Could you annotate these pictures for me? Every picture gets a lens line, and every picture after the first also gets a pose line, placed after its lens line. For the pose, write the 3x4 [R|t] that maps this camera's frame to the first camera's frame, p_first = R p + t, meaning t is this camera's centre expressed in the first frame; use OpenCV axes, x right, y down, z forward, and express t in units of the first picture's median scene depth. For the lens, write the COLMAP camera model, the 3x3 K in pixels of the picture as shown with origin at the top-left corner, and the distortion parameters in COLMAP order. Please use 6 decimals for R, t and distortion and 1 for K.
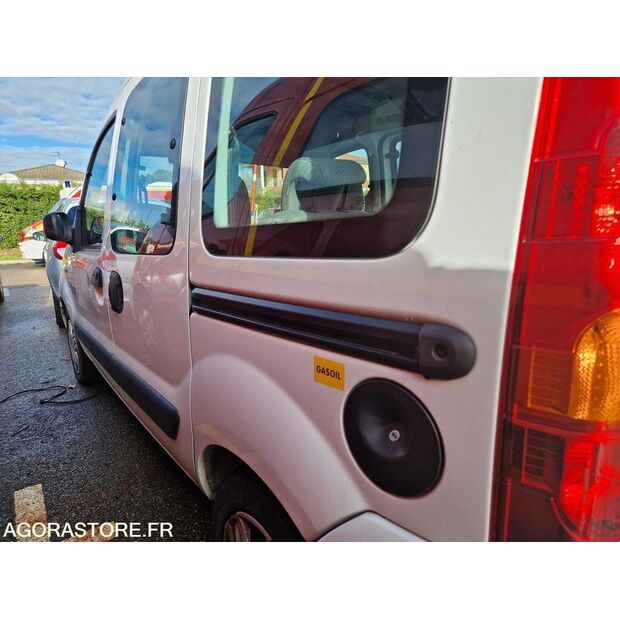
lens RADIAL K [[405.4, 0, 308.4], [0, 405.4, 294.4], [0, 0, 1]] dist [0.031266, -0.001516]
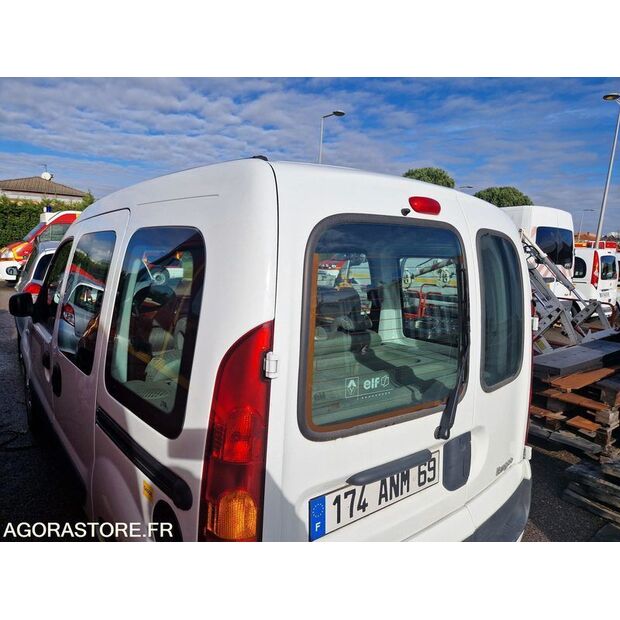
lens RADIAL K [[414.2, 0, 310.0], [0, 414.2, 310.0], [0, 0, 1]] dist [0.068303, -0.045362]
pose [[0.996630, 0.075065, 0.033084, 0.390939], [-0.073827, 0.996579, -0.037158, -0.355081], [-0.035760, 0.034590, 0.998762, -0.544439]]
